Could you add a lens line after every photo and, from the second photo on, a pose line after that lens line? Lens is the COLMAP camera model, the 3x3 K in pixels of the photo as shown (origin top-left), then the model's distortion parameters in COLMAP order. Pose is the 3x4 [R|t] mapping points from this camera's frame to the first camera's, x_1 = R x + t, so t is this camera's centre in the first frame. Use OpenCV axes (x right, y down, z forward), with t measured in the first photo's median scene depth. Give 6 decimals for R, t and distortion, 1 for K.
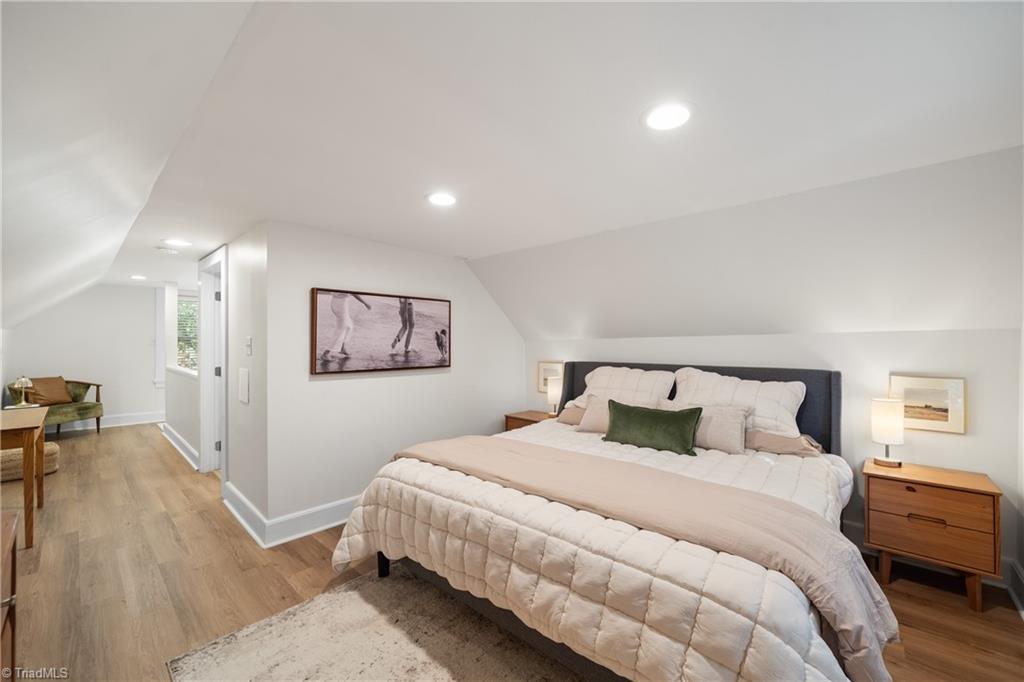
lens RADIAL K [[396.5, 0, 516.2], [0, 396.5, 339.4], [0, 0, 1]] dist [-0.018431, 0.005551]
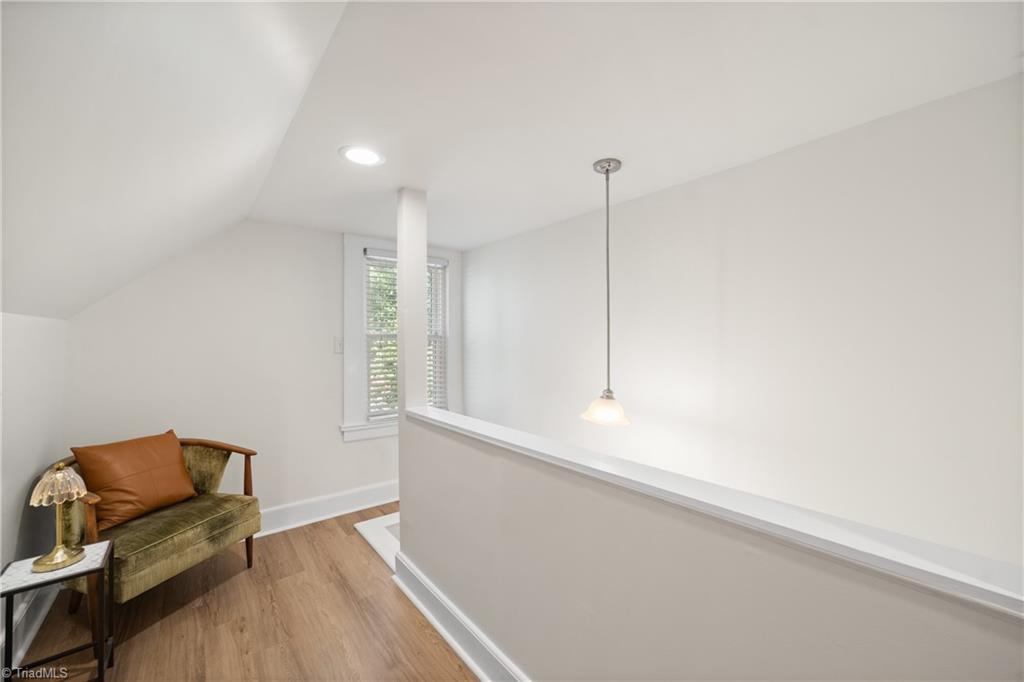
lens RADIAL K [[396.5, 0, 519.4], [0, 396.5, 337.6], [0, 0, 1]] dist [-0.018431, 0.005551]
pose [[0.987740, -0.013520, -0.155523, -0.726342], [0.013157, 0.999908, -0.003362, 0.001144], [0.155554, 0.001275, 0.987827, 0.639959]]
